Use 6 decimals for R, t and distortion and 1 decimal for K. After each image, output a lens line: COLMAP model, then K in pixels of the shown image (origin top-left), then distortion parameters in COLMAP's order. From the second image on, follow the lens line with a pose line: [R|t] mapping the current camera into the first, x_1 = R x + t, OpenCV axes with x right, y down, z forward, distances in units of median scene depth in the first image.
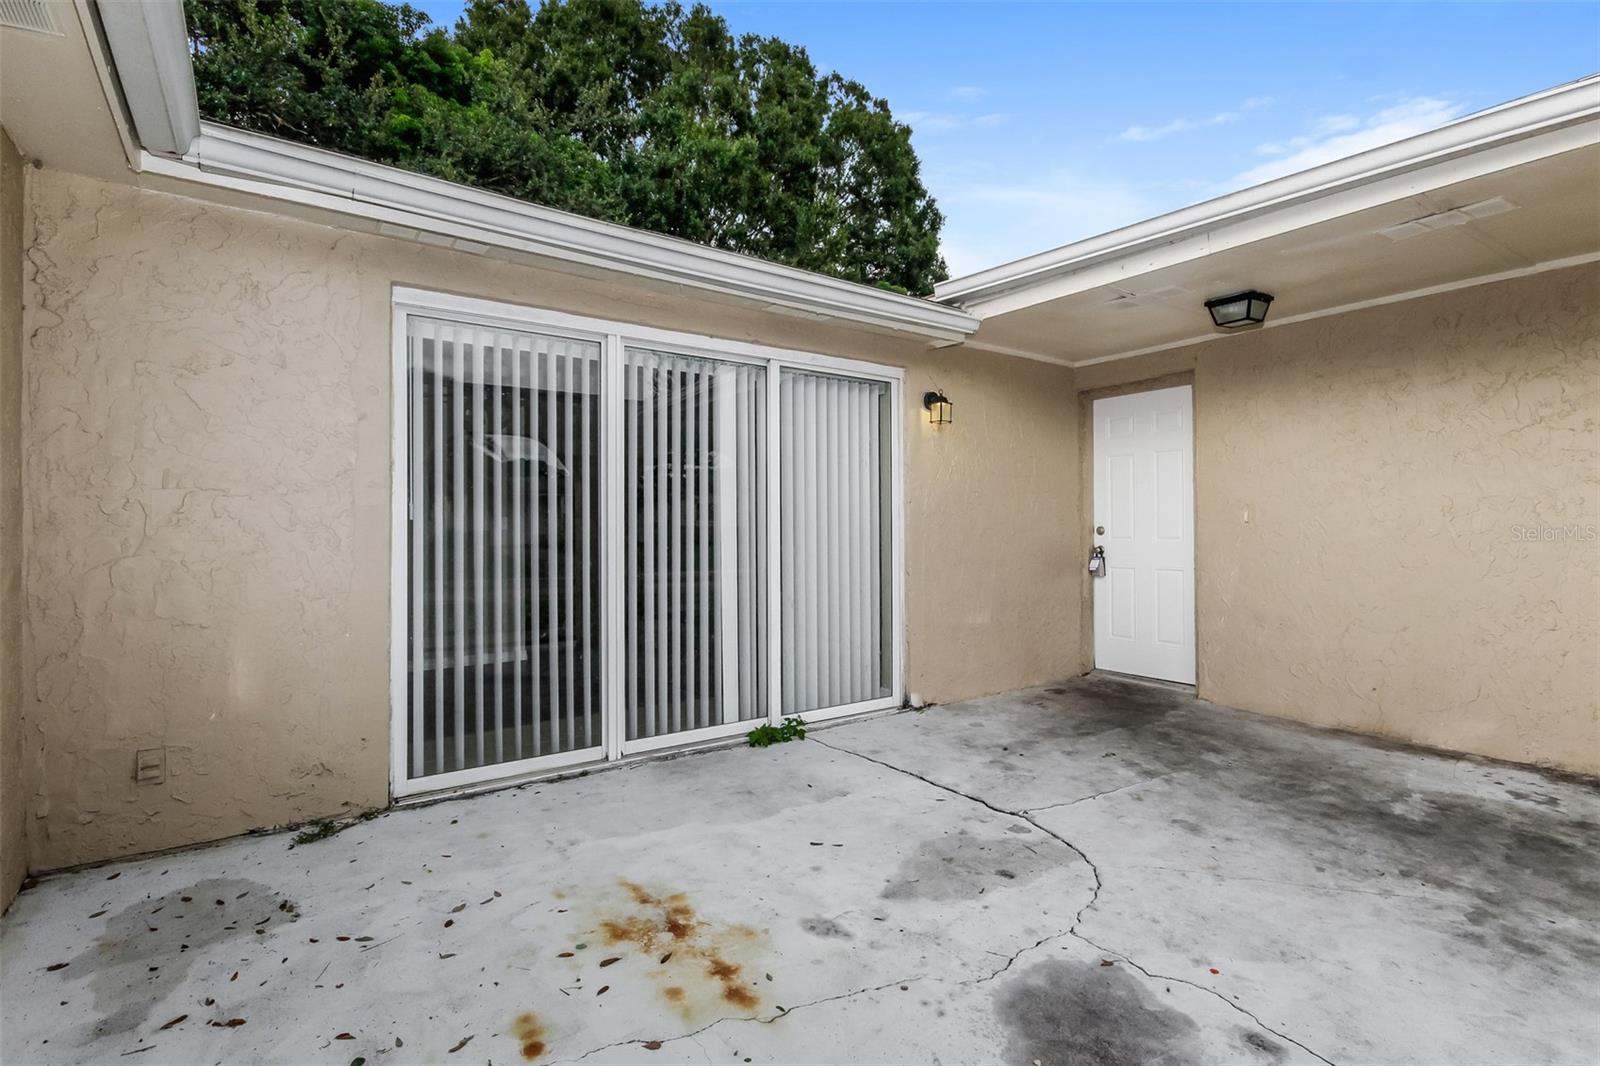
lens RADIAL K [[753.4, 0, 802.6], [0, 753.4, 533.2], [0, 0, 1]] dist [0.007786, -0.003836]
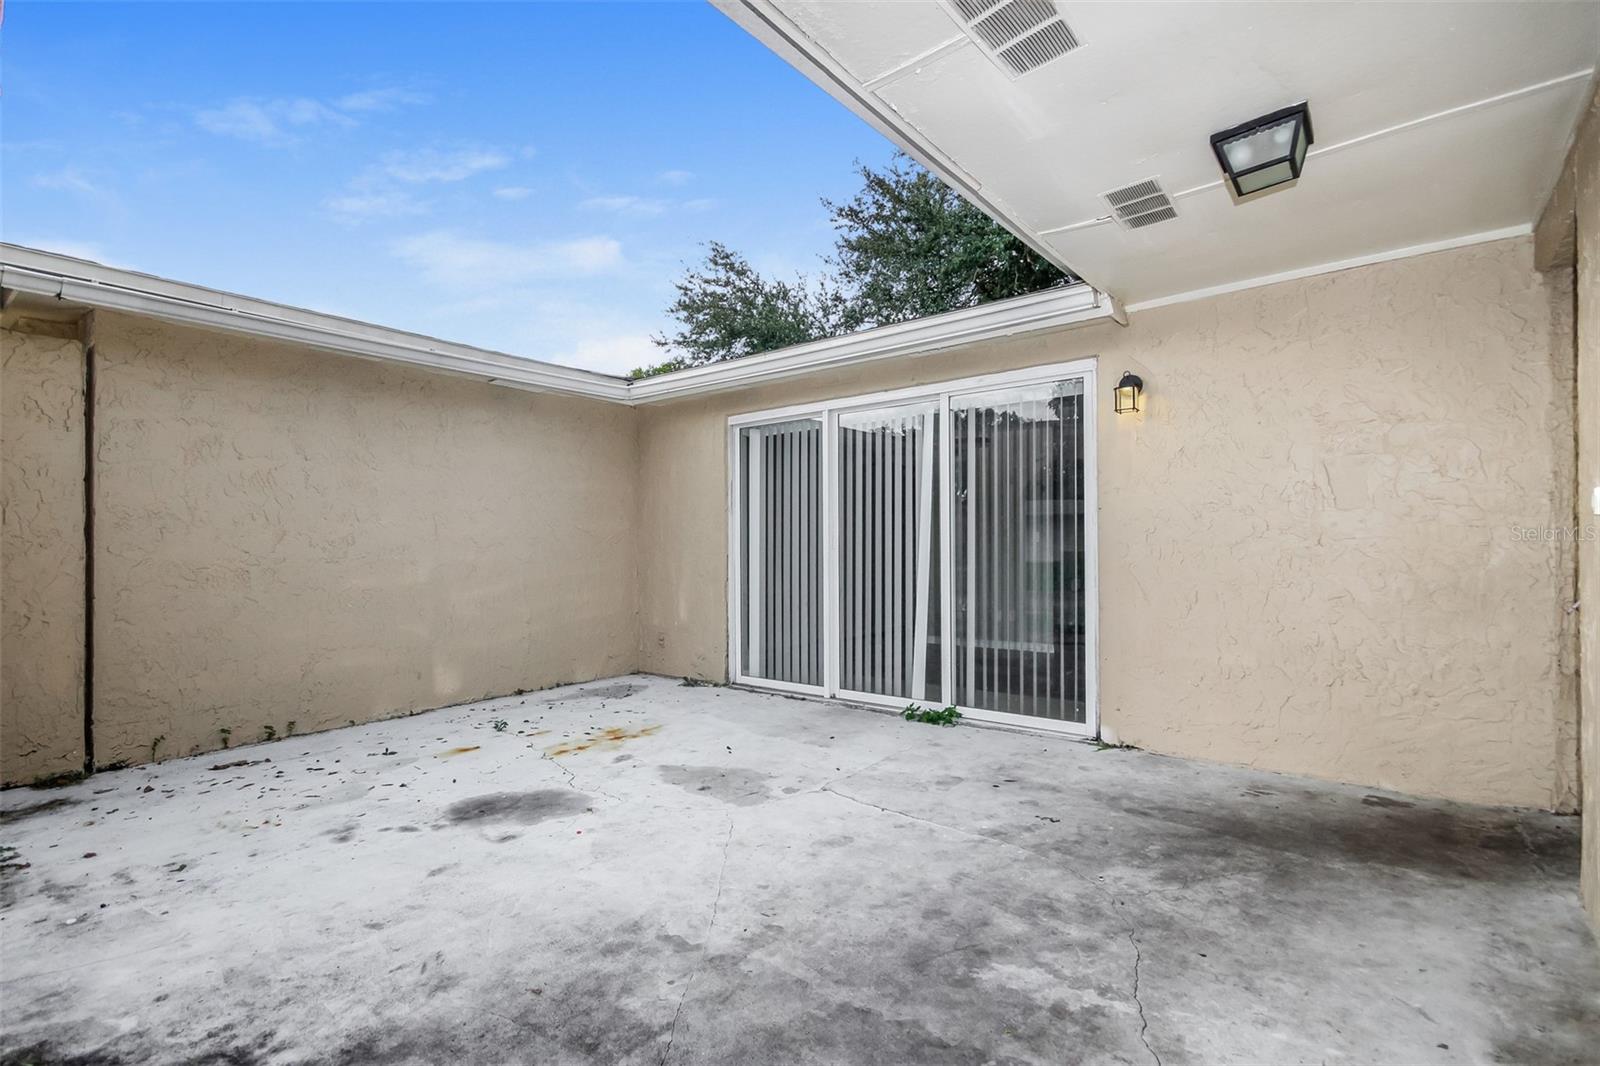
lens RADIAL K [[753.4, 0, 809.1], [0, 753.4, 537.4], [0, 0, 1]] dist [0.007786, -0.003836]
pose [[0.278295, -0.012823, -0.960410, 1.408205], [-0.001522, 0.999904, -0.013791, 0.009717], [0.960494, 0.005299, 0.278249, 0.678374]]
